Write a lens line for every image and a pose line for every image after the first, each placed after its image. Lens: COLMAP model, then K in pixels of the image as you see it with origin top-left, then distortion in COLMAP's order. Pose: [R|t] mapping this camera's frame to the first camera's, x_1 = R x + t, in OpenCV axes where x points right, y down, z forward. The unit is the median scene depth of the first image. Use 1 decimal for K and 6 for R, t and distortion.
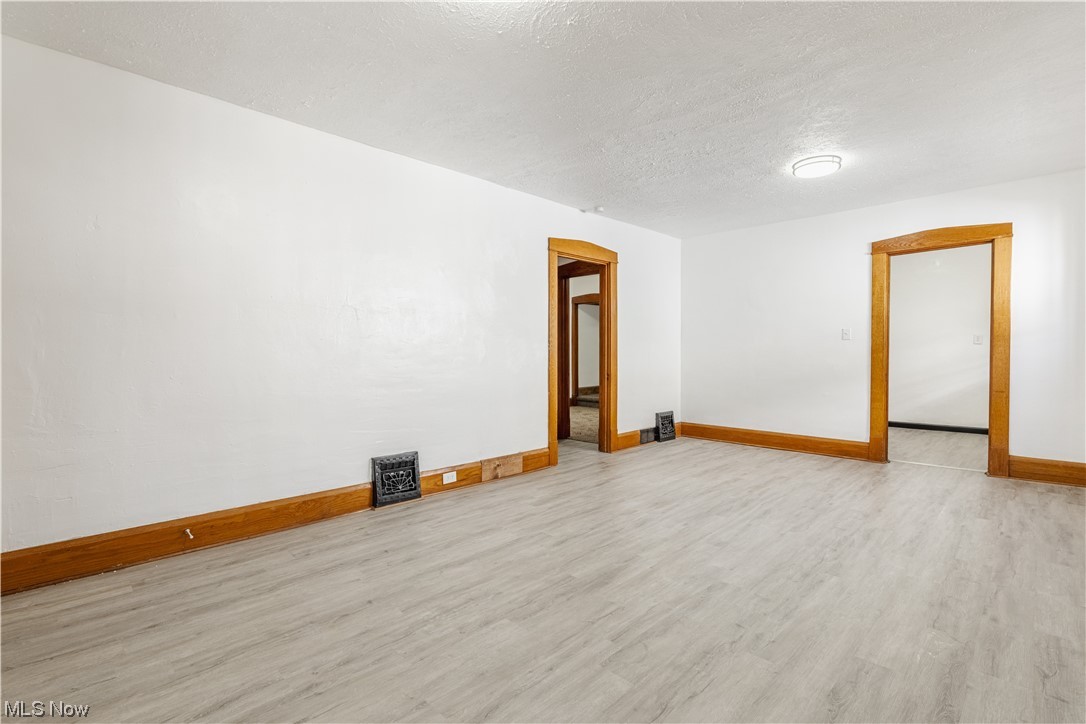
lens RADIAL K [[510.5, 0, 564.6], [0, 510.5, 313.0], [0, 0, 1]] dist [-0.008552, 0.001328]
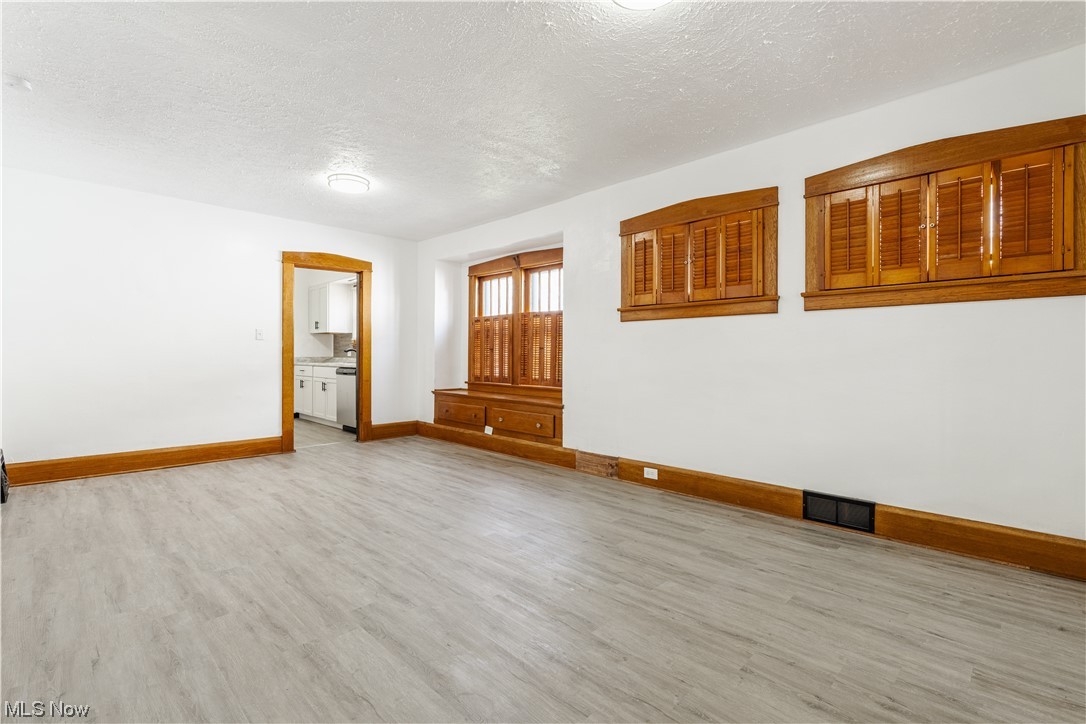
lens RADIAL K [[479.4, 0, 530.5], [0, 479.4, 358.8], [0, 0, 1]] dist [-0.005582, 0.002923]
pose [[0.040260, -0.007705, 0.999160, -0.653952], [-0.083176, 0.996474, 0.011036, 0.055711], [-0.995721, -0.083551, 0.039477, 0.722487]]
